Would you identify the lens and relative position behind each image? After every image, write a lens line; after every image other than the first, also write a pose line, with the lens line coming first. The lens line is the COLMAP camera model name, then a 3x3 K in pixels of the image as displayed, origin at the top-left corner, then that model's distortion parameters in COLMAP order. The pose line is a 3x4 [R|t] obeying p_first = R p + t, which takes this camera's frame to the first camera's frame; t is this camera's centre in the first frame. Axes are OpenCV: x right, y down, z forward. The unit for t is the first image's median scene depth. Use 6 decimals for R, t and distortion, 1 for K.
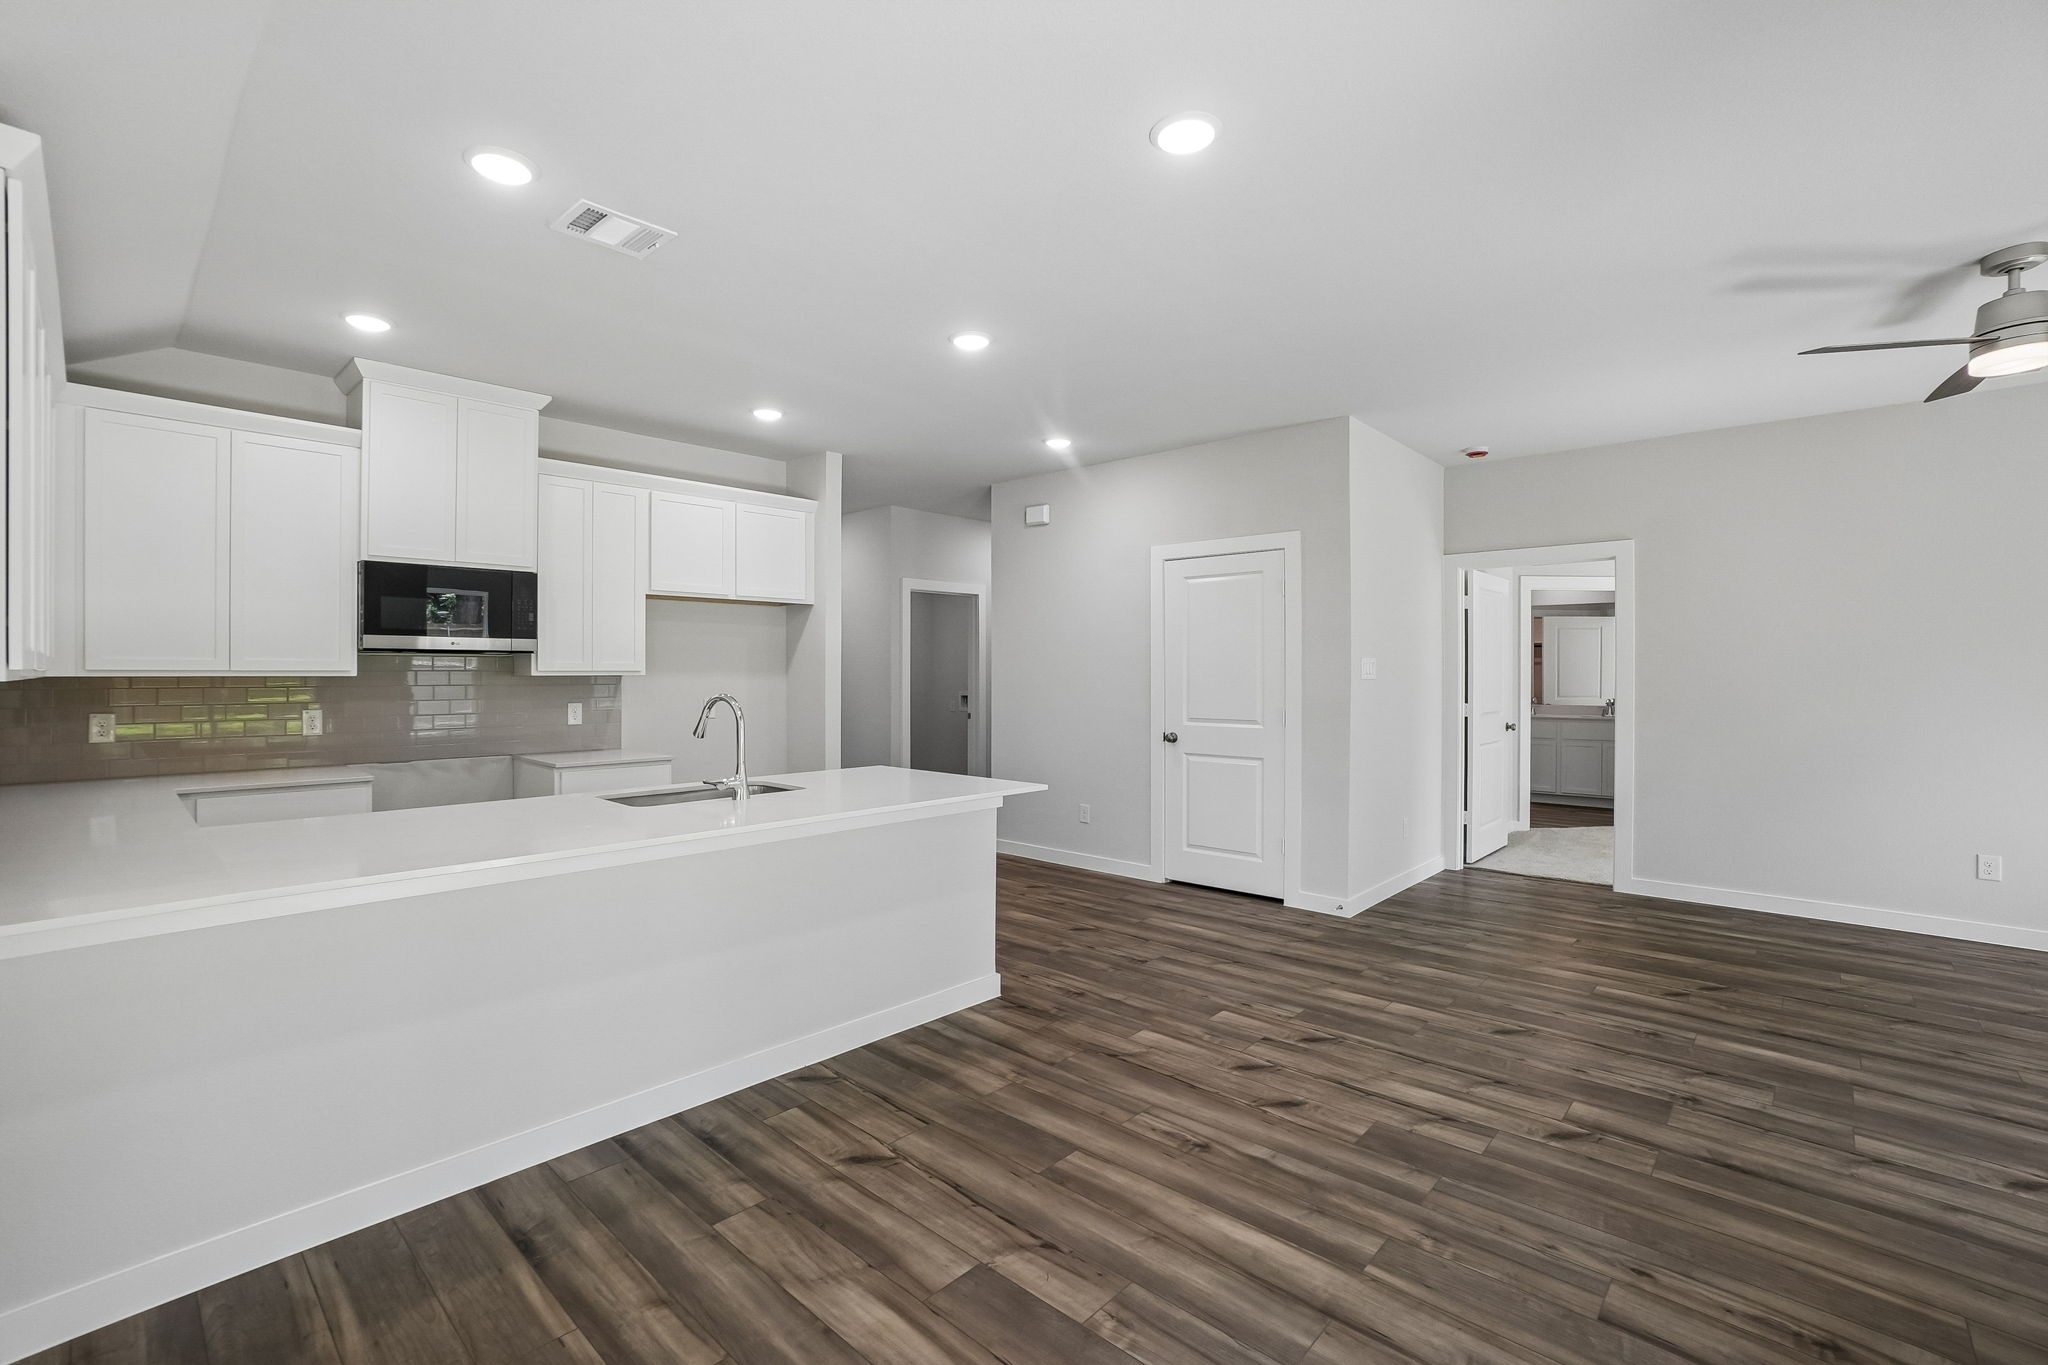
lens RADIAL K [[899.6, 0, 990.3], [0, 899.6, 677.7], [0, 0, 1]] dist [-0.047742, 0.010730]
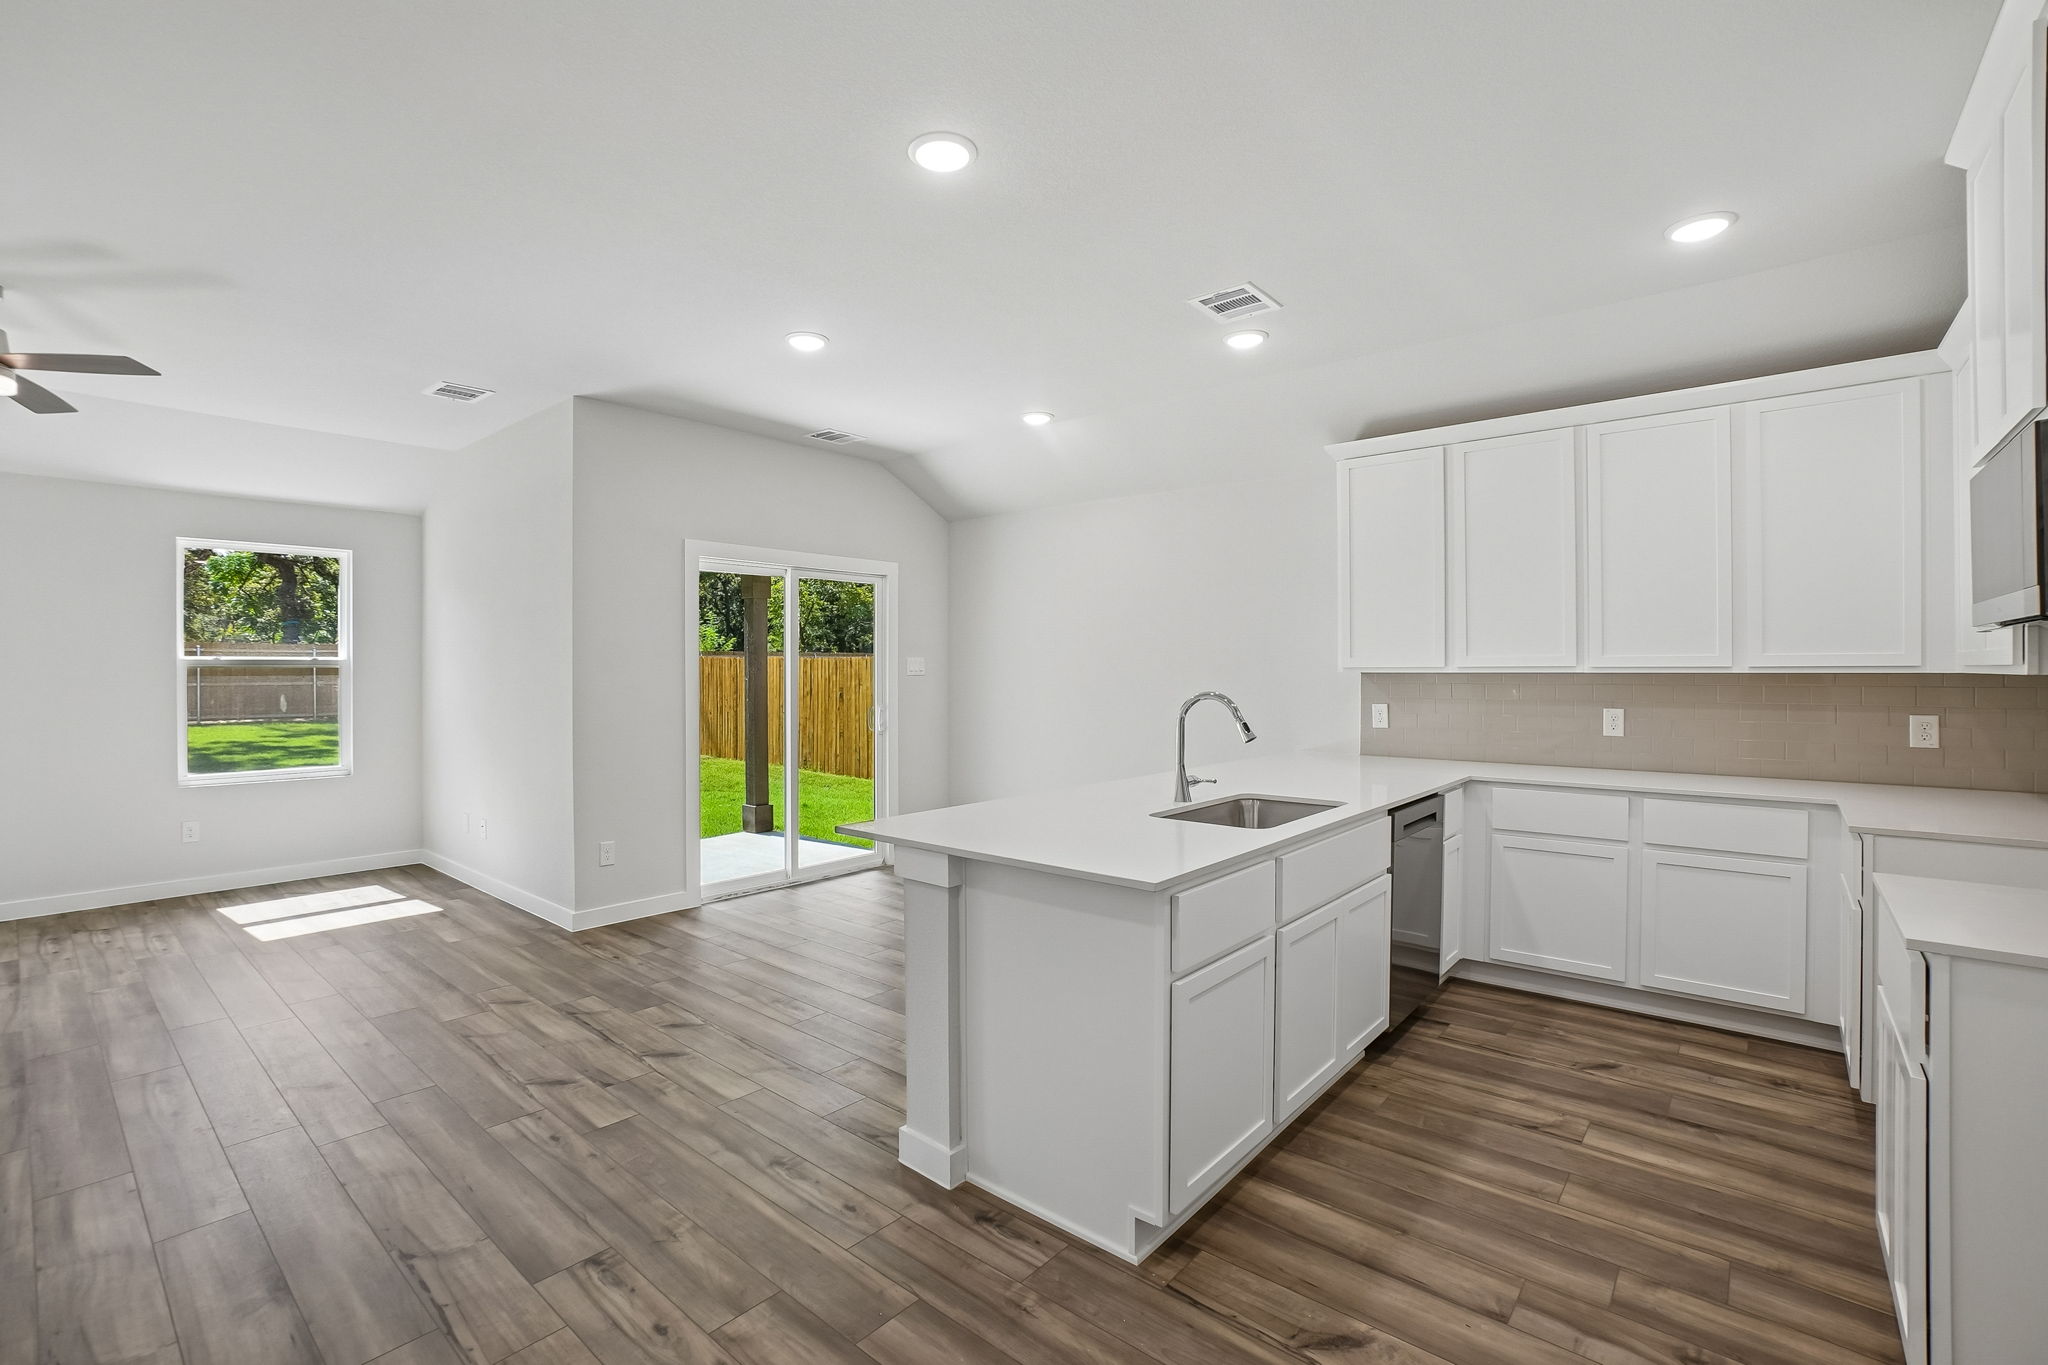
lens RADIAL K [[917.3, 0, 1006.7], [0, 917.3, 676.6], [0, 0, 1]] dist [-0.050732, 0.014150]
pose [[-0.998188, -0.000644, -0.060174, -0.031008], [-0.001392, 0.999922, 0.012395, -0.009260], [0.060161, 0.012457, -0.998111, 1.929185]]
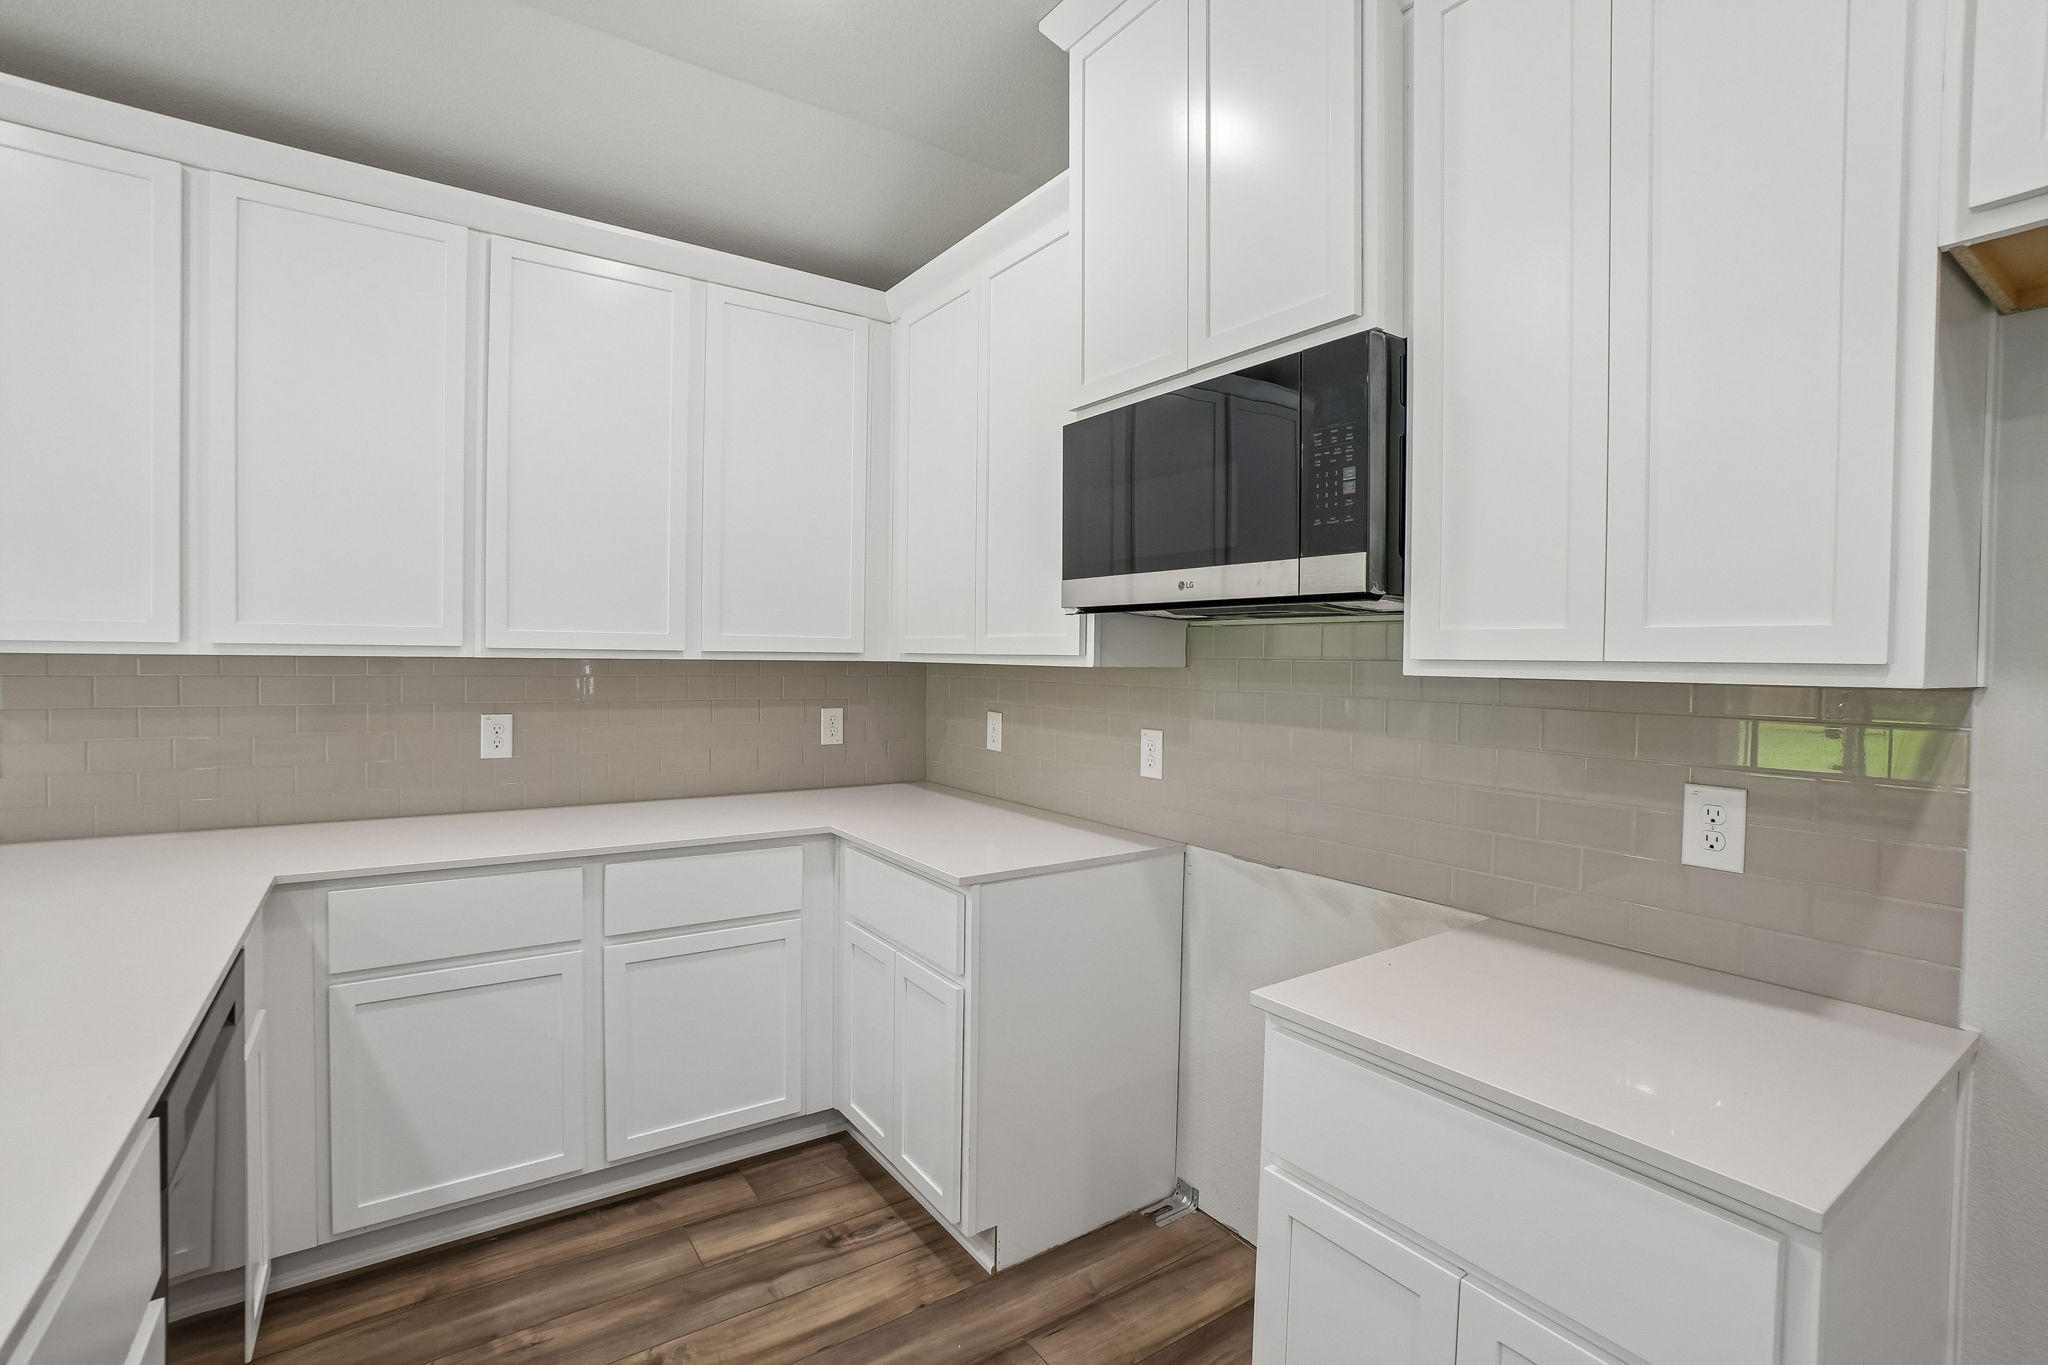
lens RADIAL K [[917.3, 0, 1018.6], [0, 917.3, 682.5], [0, 0, 1]] dist [-0.050732, 0.014150]
pose [[-0.193492, 0.020179, -0.980894, -0.263916], [-0.021156, 0.999470, 0.024735, -0.007496], [0.980874, 0.025538, -0.192962, 1.334671]]
